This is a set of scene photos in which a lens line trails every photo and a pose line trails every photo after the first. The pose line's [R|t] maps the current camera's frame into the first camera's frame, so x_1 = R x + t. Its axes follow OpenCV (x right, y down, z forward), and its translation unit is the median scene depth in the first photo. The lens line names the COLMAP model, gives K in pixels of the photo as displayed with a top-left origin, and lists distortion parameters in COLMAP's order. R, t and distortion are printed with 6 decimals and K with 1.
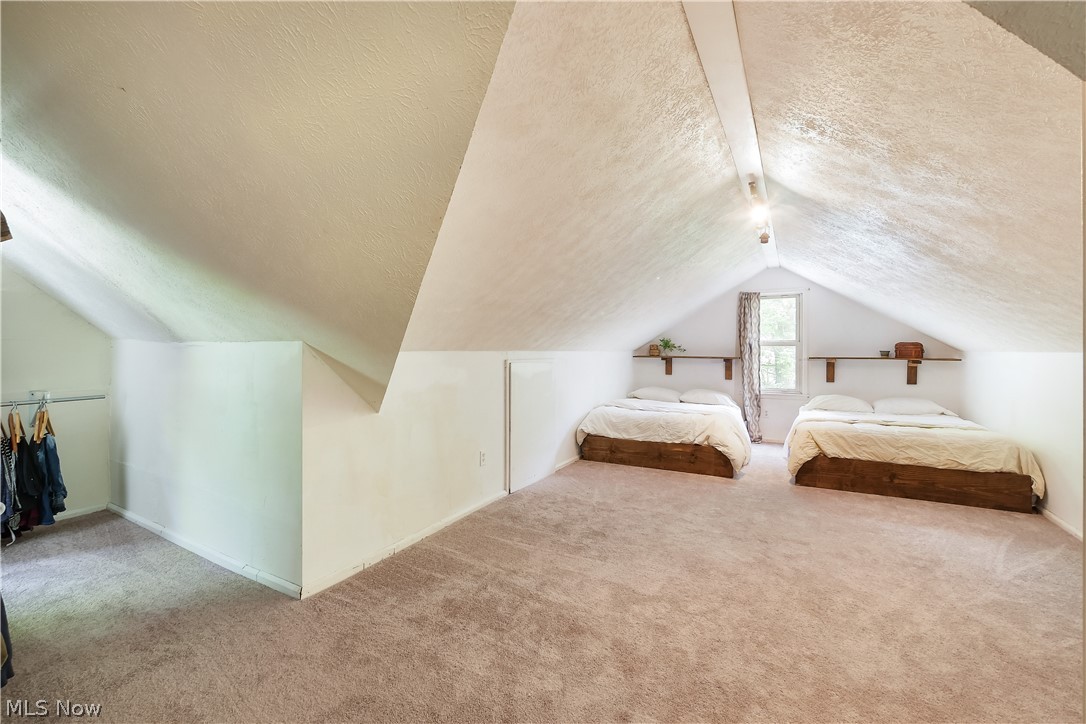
lens RADIAL K [[471.9, 0, 542.7], [0, 471.9, 344.1], [0, 0, 1]] dist [-0.001160, 0.000136]
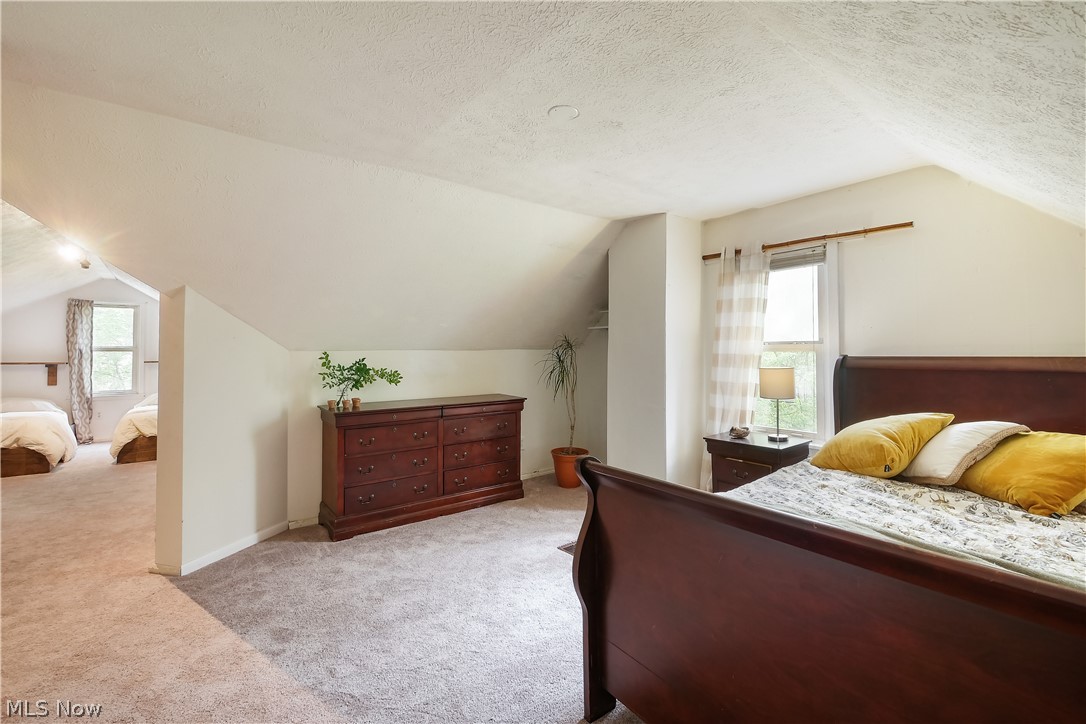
lens RADIAL K [[471.9, 0, 542.7], [0, 471.9, 344.1], [0, 0, 1]] dist [-0.001160, 0.000136]
pose [[0.399532, 0.015928, 0.916581, -0.102875], [-0.008434, 0.999871, -0.013699, -0.006098], [-0.916680, -0.002257, 0.399615, -0.343155]]
